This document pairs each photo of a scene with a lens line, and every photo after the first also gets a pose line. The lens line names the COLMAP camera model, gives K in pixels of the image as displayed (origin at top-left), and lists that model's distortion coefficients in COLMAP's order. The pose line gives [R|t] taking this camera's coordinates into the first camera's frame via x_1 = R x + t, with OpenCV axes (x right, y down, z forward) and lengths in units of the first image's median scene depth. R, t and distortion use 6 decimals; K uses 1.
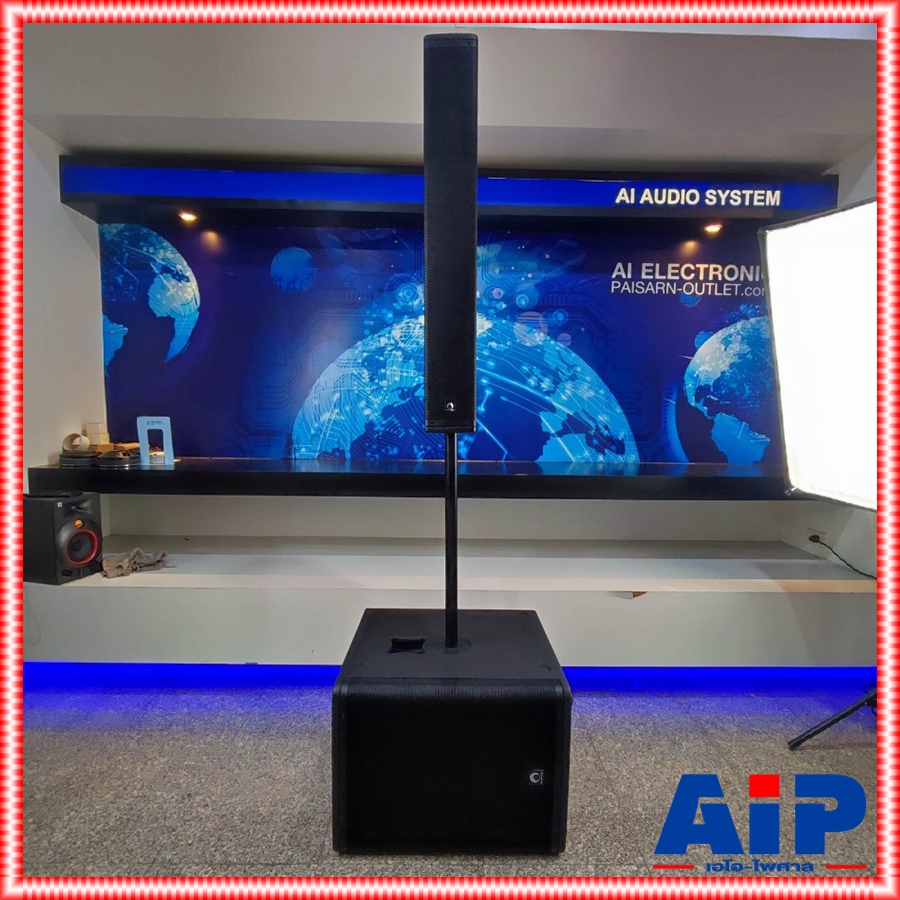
lens RADIAL K [[530.0, 0, 449.0], [0, 530.0, 446.2], [0, 0, 1]] dist [-0.011001, 0.001704]
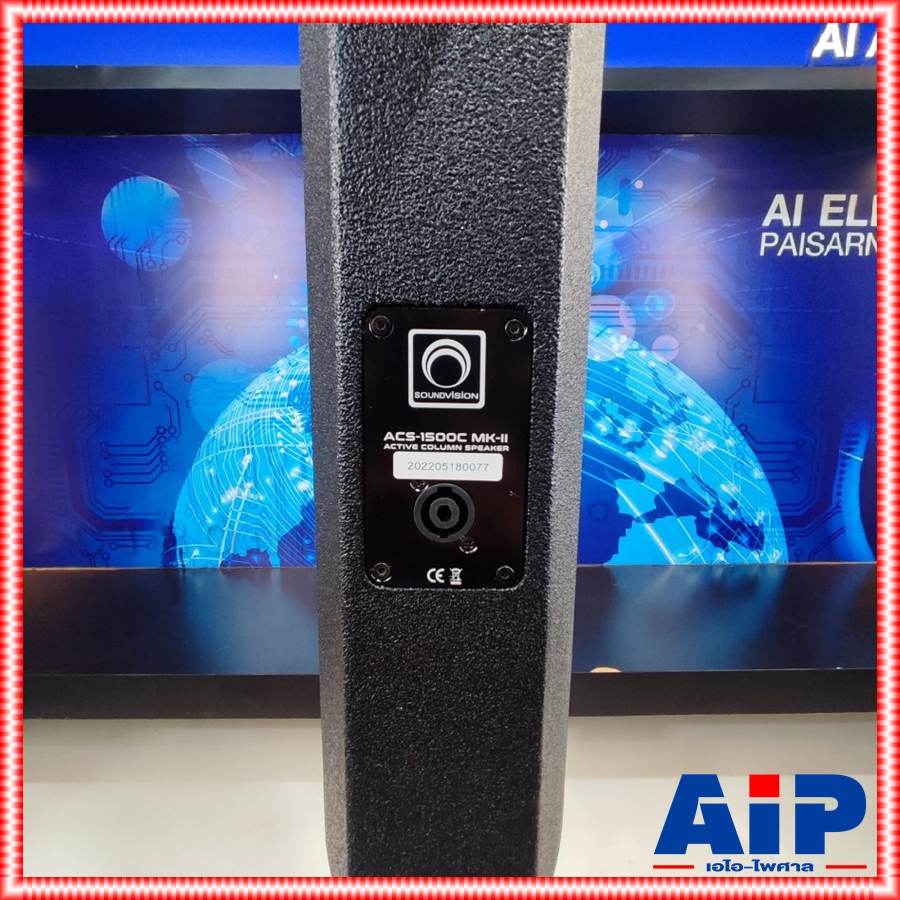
lens RADIAL K [[530.0, 0, 456.9], [0, 530.0, 448.8], [0, 0, 1]] dist [-0.011001, 0.001704]
pose [[0.999750, -0.011302, -0.019310, 0.016883], [0.013613, 0.992178, 0.124090, -0.169734], [0.017757, -0.124322, 0.992083, 0.455972]]
